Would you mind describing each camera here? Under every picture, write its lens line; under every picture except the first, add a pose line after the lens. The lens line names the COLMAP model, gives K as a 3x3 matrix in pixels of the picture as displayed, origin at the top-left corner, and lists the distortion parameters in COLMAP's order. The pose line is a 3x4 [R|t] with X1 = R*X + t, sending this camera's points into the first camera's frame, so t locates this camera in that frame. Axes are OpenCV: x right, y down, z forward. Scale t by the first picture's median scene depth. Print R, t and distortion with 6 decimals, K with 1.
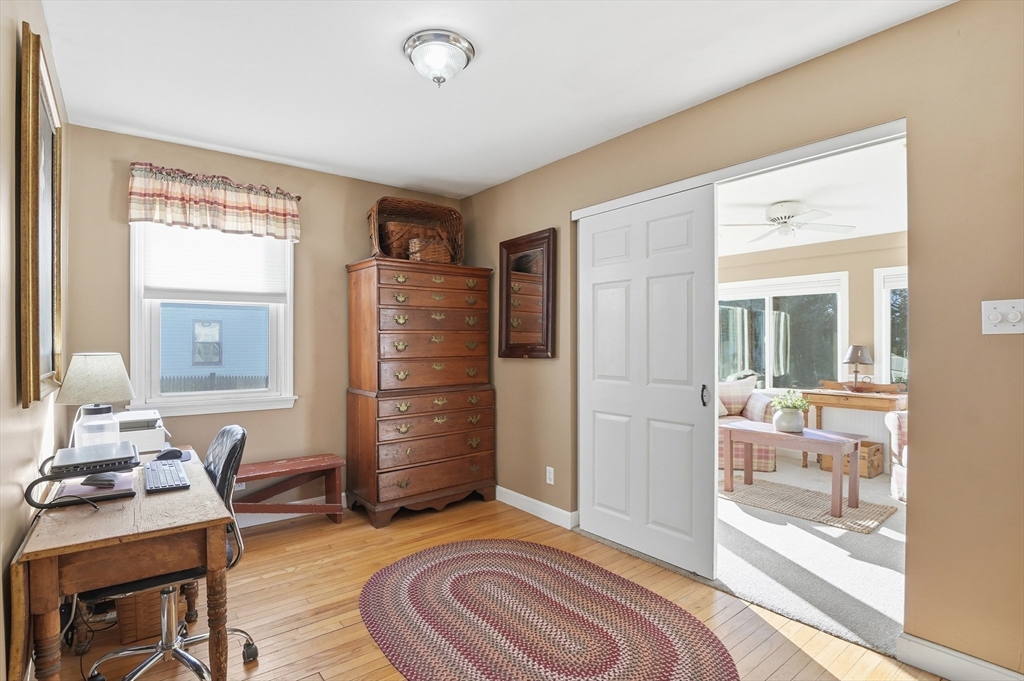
lens RADIAL K [[504.6, 0, 513.6], [0, 504.6, 347.6], [0, 0, 1]] dist [-0.024354, 0.000058]
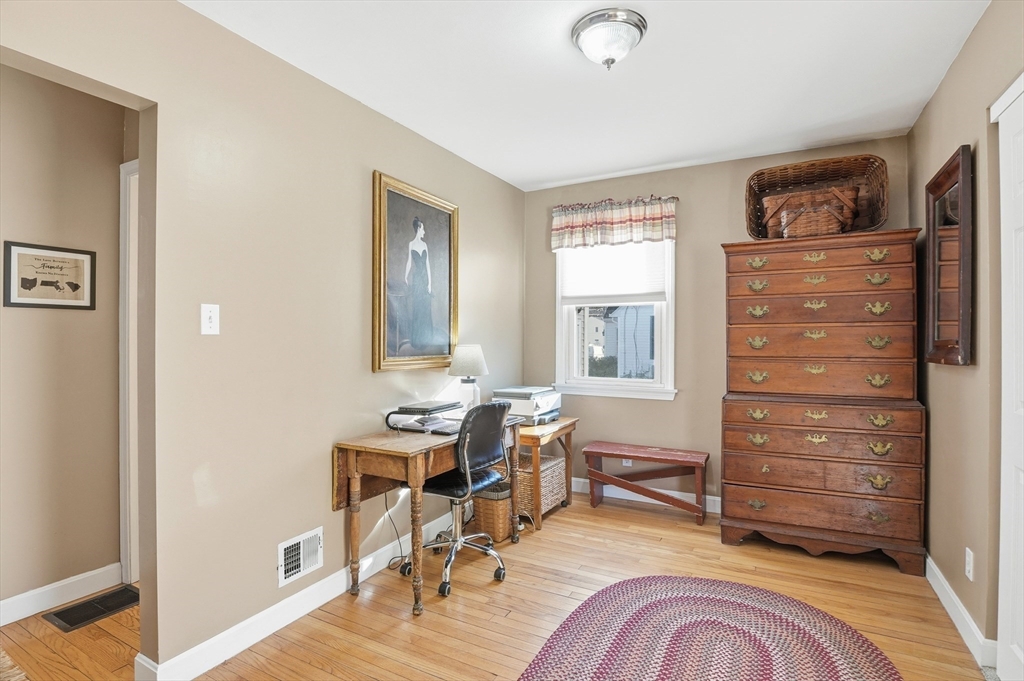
lens RADIAL K [[509.5, 0, 508.2], [0, 509.5, 340.6], [0, 0, 1]] dist [-0.024059, 0.000071]
pose [[0.390684, 0.006141, -0.920504, 0.426842], [-0.009052, 0.999955, 0.002829, -0.005174], [0.920480, 0.007227, 0.390722, 0.293287]]
